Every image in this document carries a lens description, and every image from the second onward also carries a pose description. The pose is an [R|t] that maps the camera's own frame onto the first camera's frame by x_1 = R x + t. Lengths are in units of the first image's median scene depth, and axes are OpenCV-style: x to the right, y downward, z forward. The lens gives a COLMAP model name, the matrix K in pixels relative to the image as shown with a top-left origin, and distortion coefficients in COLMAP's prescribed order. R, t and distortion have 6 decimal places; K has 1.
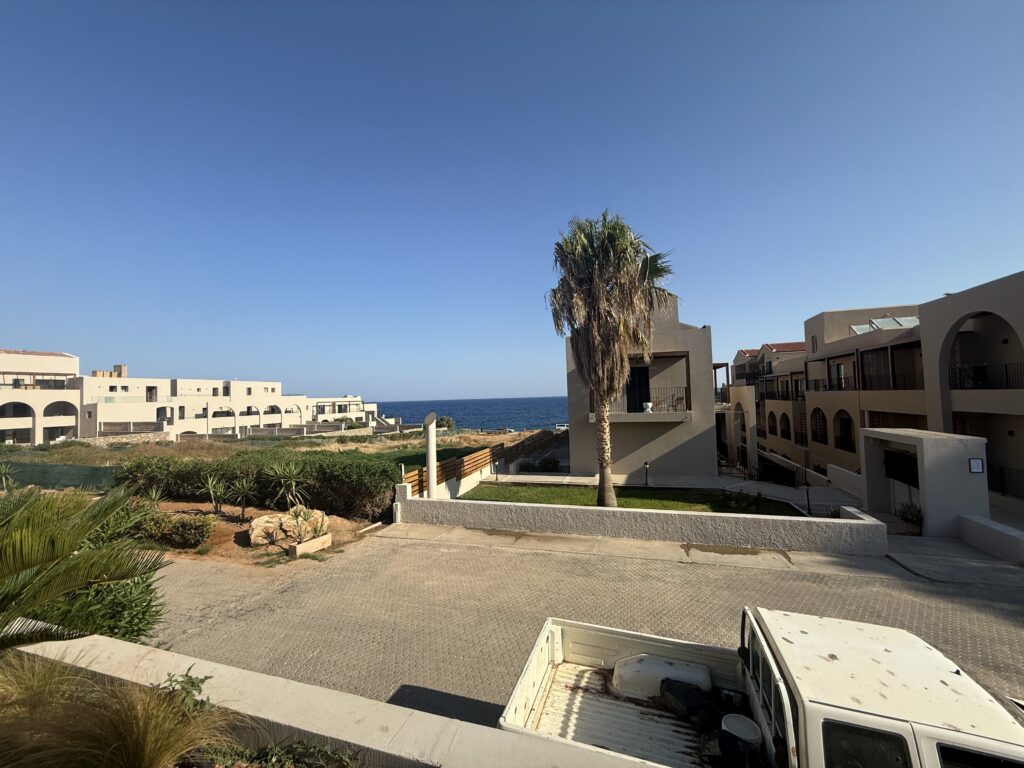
lens RADIAL K [[402.5, 0, 503.6], [0, 402.5, 382.5], [0, 0, 1]] dist [0.007761, 0.000707]
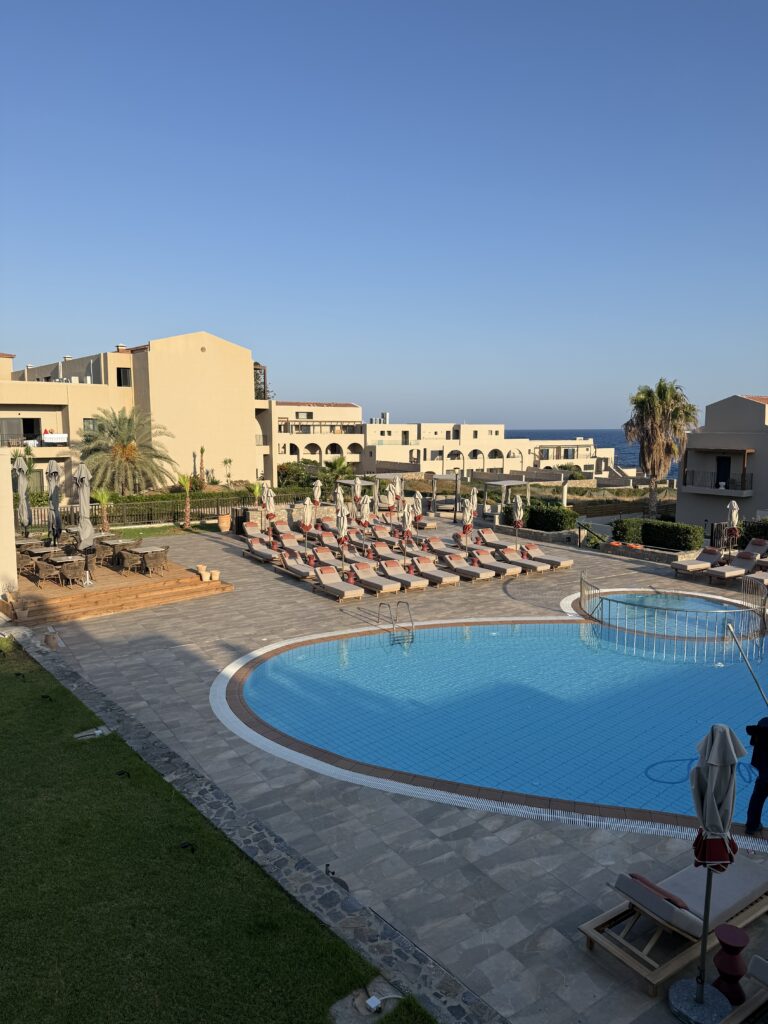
lens RADIAL K [[710.9, 0, 387.7], [0, 710.9, 504.9], [0, 0, 1]] dist [0.009252, -0.035608]
pose [[0.779090, 0.097627, -0.619264, 0.308444], [-0.000004, 0.987801, 0.155723, -0.080163], [0.626912, -0.121320, 0.769586, -0.512154]]
